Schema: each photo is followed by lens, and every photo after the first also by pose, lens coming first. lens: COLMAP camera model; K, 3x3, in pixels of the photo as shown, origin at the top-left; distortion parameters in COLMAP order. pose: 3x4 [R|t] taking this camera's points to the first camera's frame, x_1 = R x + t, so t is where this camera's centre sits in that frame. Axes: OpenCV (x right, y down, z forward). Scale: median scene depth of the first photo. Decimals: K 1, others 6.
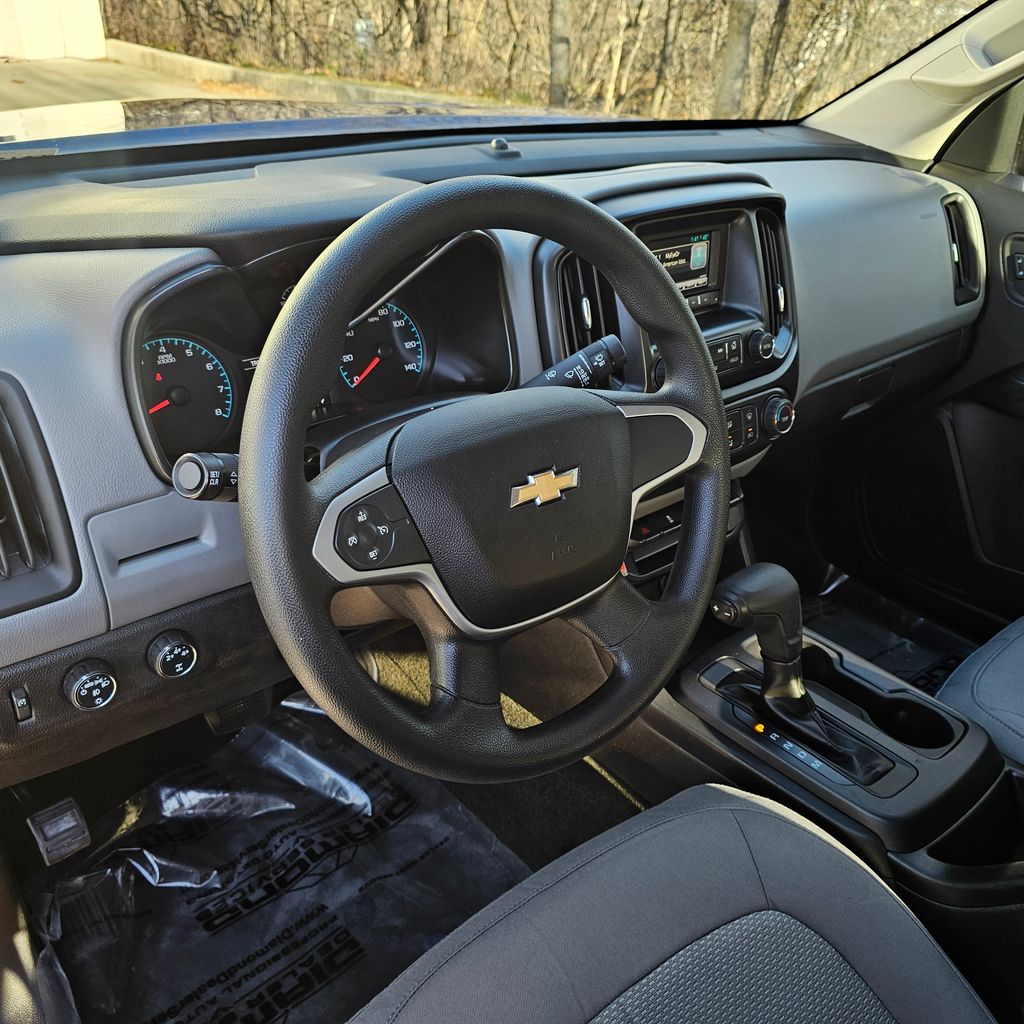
lens RADIAL K [[922.2, 0, 512.0], [0, 922.2, 512.0], [0, 0, 1]] dist [0.004401, 0.015046]
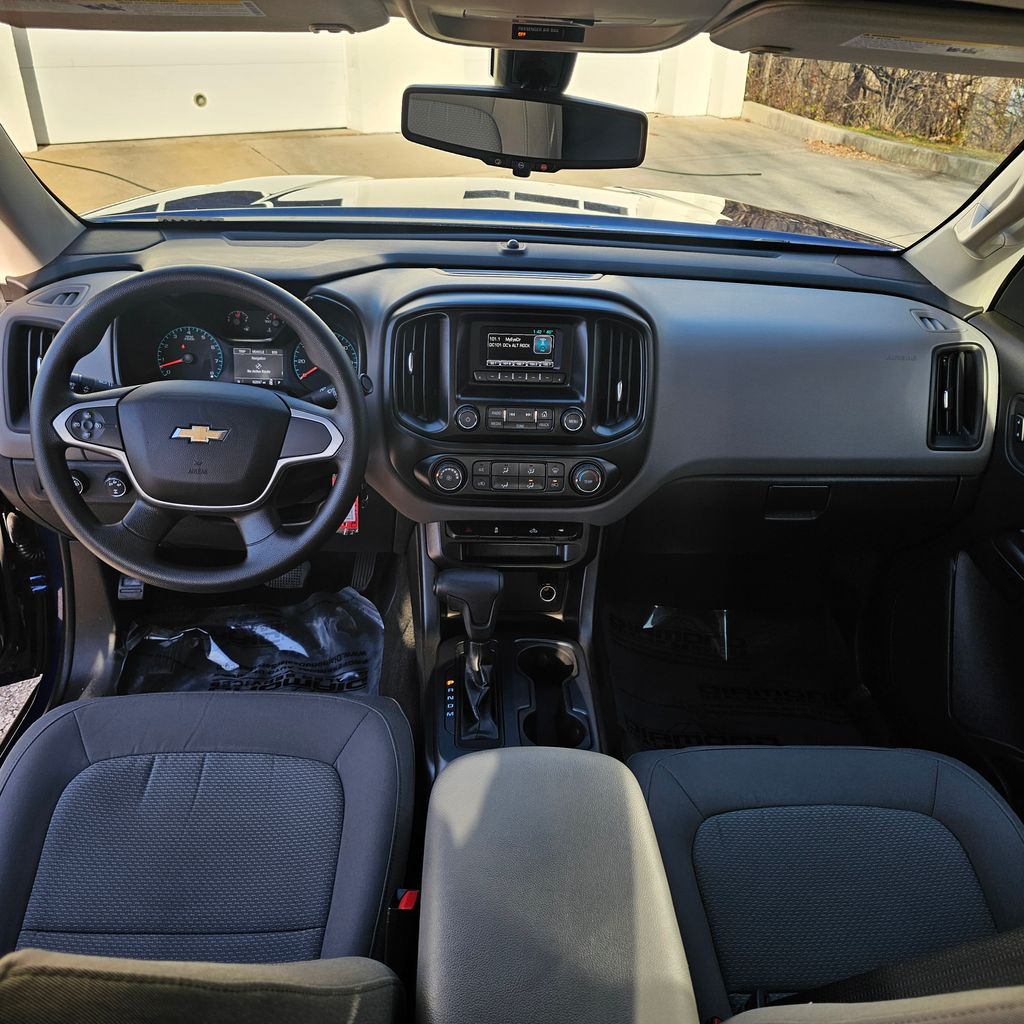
lens RADIAL K [[884.2, 0, 512.0], [0, 884.2, 512.0], [0, 0, 1]] dist [0.056923, -0.053812]
pose [[0.797839, 0.283101, -0.532266, 0.907239], [-0.303079, 0.951556, 0.051812, -0.095890], [0.521149, 0.119981, 0.844990, -0.087043]]
